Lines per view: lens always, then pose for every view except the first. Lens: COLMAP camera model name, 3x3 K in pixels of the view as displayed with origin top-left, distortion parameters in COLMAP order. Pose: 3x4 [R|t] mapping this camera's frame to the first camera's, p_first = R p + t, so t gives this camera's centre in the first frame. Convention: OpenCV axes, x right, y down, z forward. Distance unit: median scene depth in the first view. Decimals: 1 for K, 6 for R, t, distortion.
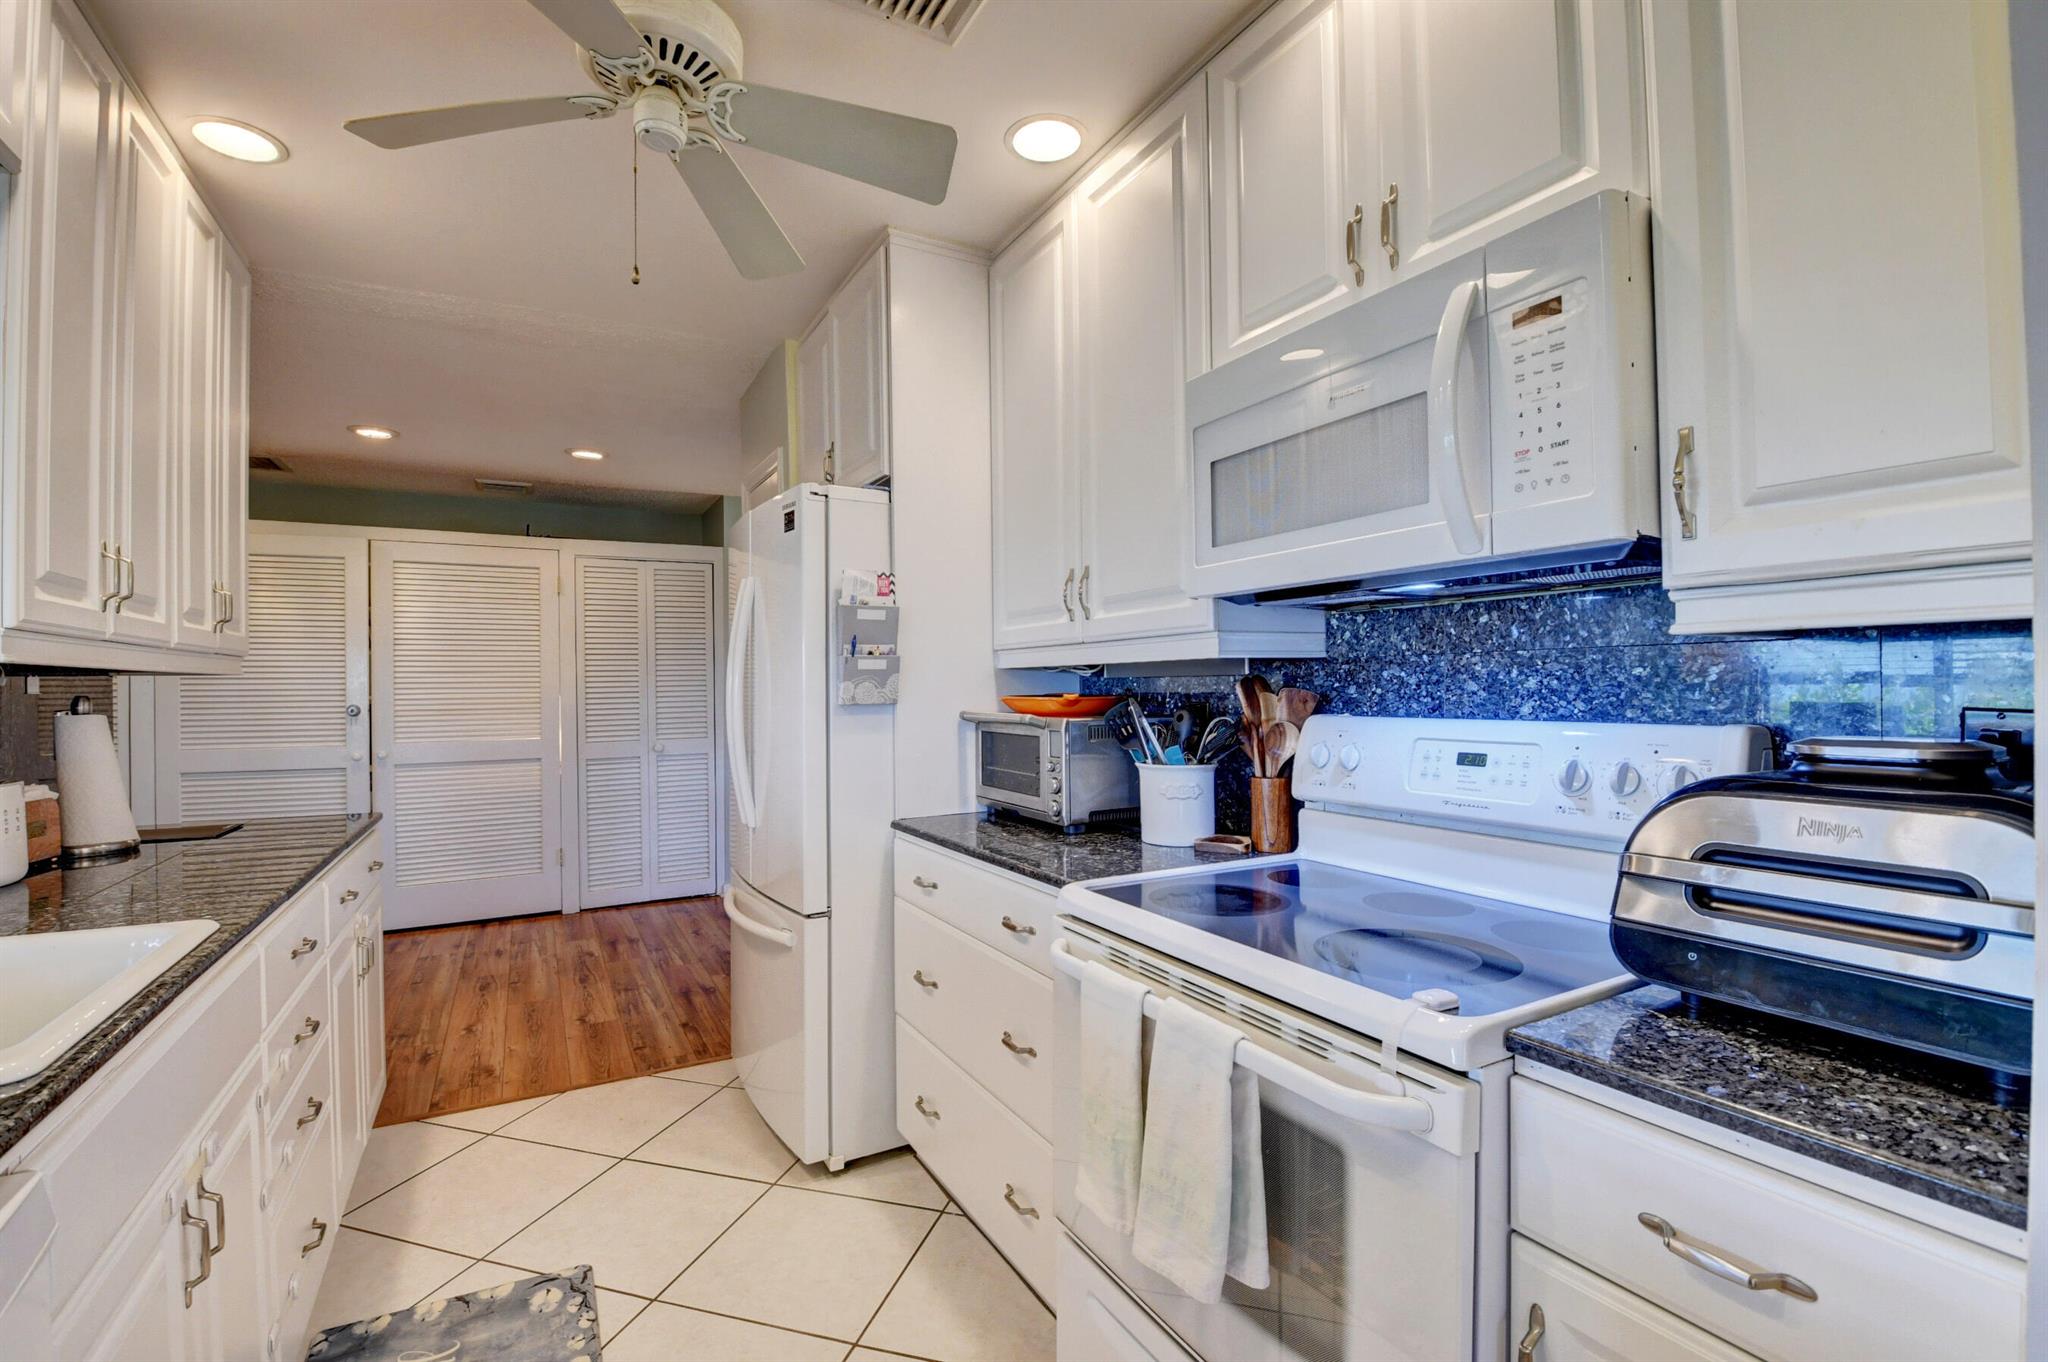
lens RADIAL K [[899.7, 0, 1018.8], [0, 899.7, 682.3], [0, 0, 1]] dist [0.023982, -0.033705]
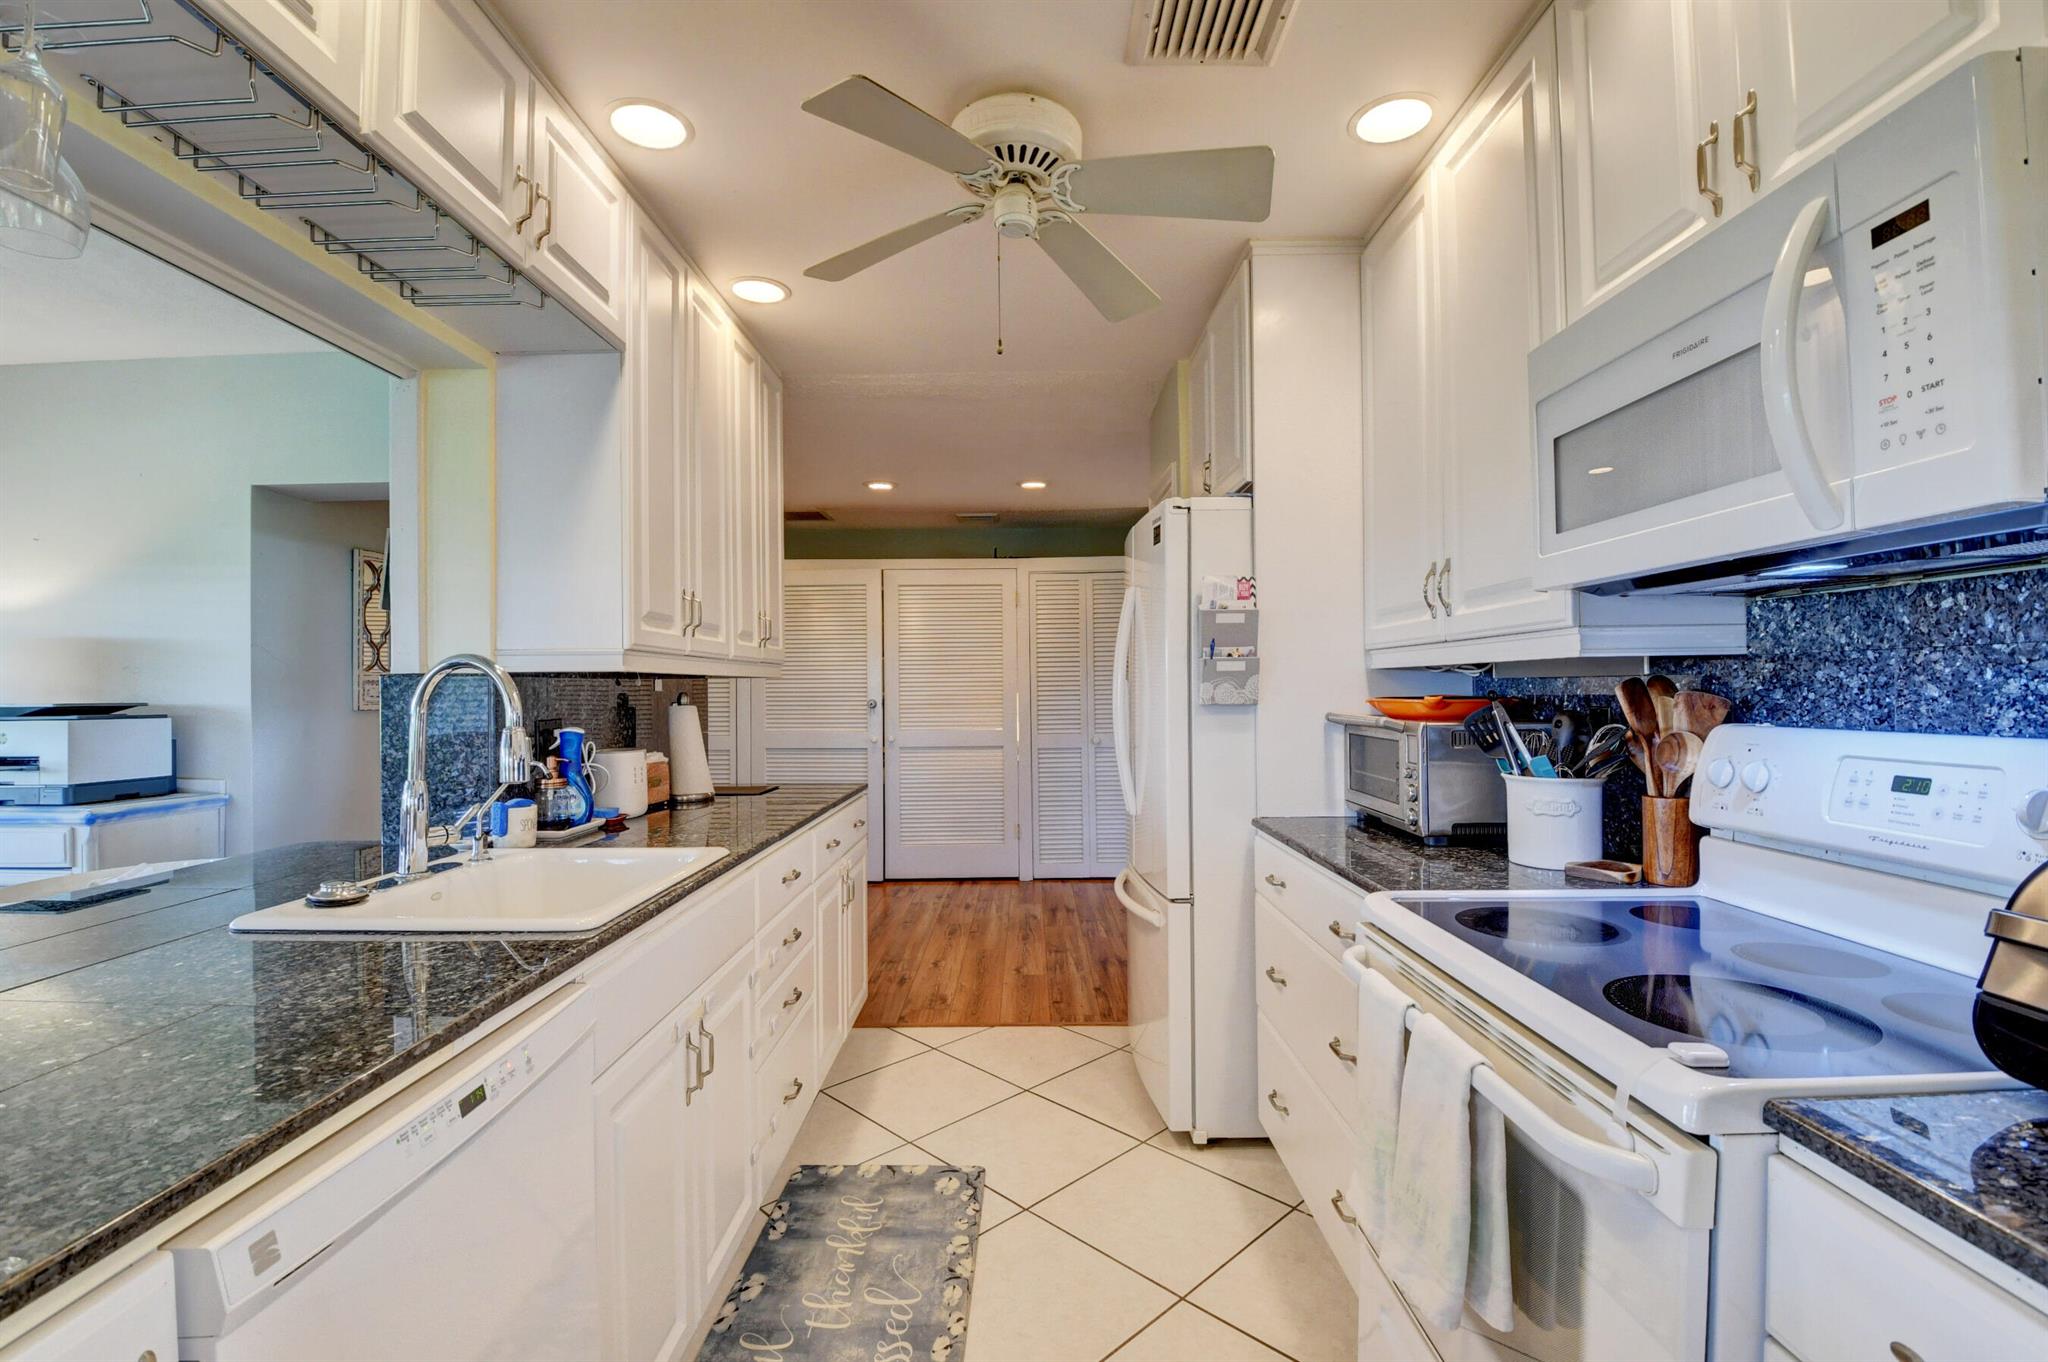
lens RADIAL K [[893.9, 0, 1020.7], [0, 893.9, 681.4], [0, 0, 1]] dist [0.027356, -0.032656]
pose [[0.877451, -0.000279, -0.479665, 0.128381], [0.000885, 0.999999, 0.001039, -0.003609], [0.479665, -0.001336, 0.877451, -0.026499]]
